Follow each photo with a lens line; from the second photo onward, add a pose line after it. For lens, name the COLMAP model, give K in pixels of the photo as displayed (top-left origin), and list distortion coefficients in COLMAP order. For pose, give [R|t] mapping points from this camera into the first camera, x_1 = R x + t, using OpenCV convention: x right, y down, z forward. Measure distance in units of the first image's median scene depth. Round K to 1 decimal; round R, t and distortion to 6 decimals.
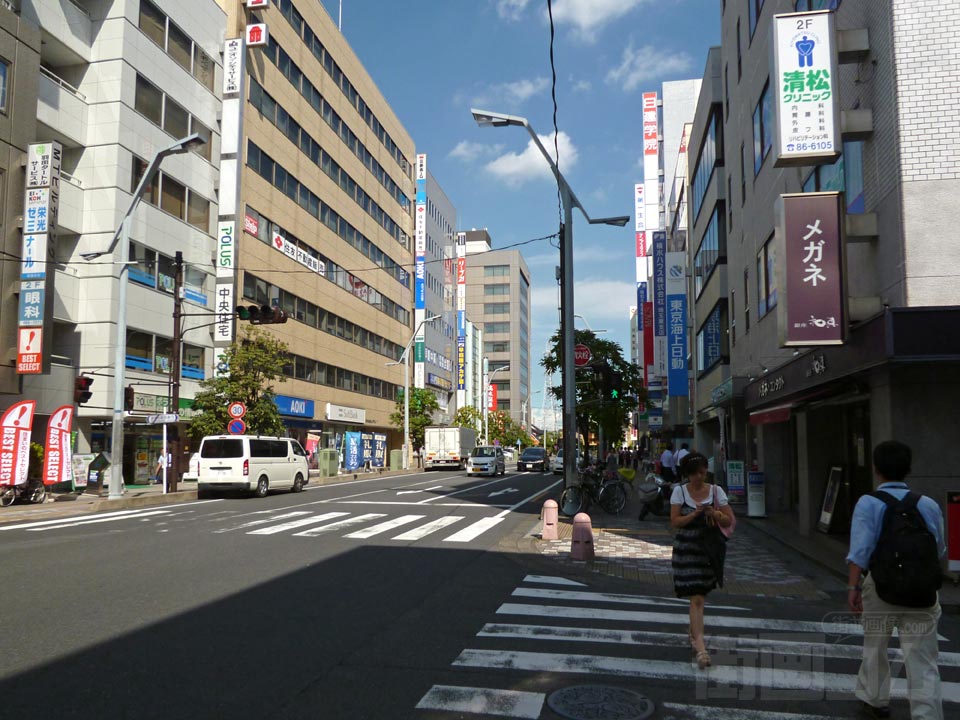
lens RADIAL K [[712.7, 0, 486.4], [0, 712.7, 367.6], [0, 0, 1]] dist [-0.001634, -0.008140]
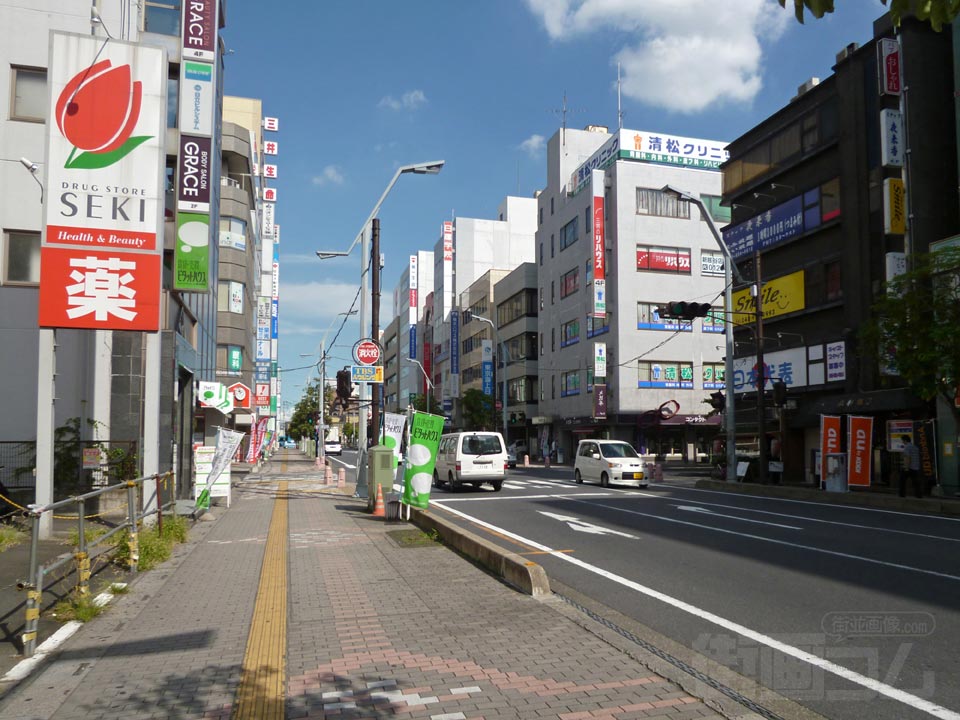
lens RADIAL K [[712.7, 0, 478.8], [0, 712.7, 367.2], [0, 0, 1]] dist [-0.001634, -0.008140]
pose [[0.896590, 0.043022, 0.440766, -0.605160], [-0.048442, 0.998825, 0.001045, -0.085621], [-0.440204, -0.022288, 0.897621, -0.737002]]
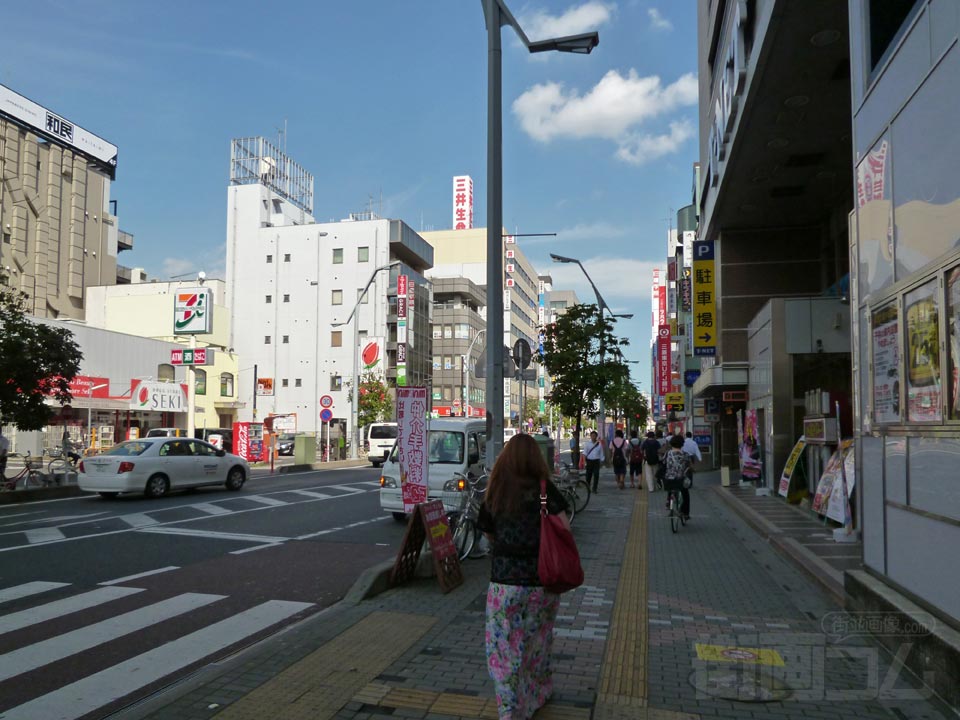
lens RADIAL K [[738.4, 0, 481.4], [0, 738.4, 360.5], [0, 0, 1]] dist [-0.044620, 0.009140]
pose [[0.999137, -0.004559, -0.041285, -0.319932], [0.005294, 0.999829, 0.017735, -0.216880], [0.041197, -0.017938, 0.998990, -1.874757]]
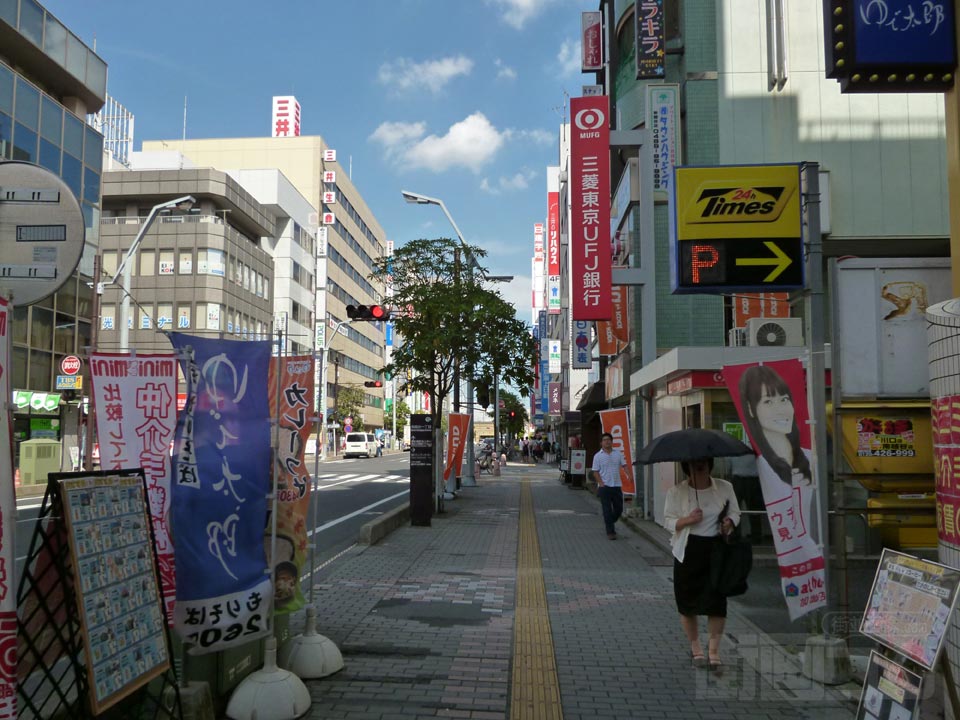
lens RADIAL K [[712.7, 0, 480.9], [0, 712.7, 356.6], [0, 0, 1]] dist [-0.001634, -0.008140]
pose [[0.992240, 0.012223, 0.123732, -0.153980], [-0.012058, 0.999925, -0.002082, -0.103516], [-0.123748, 0.000574, 0.992313, -0.917143]]
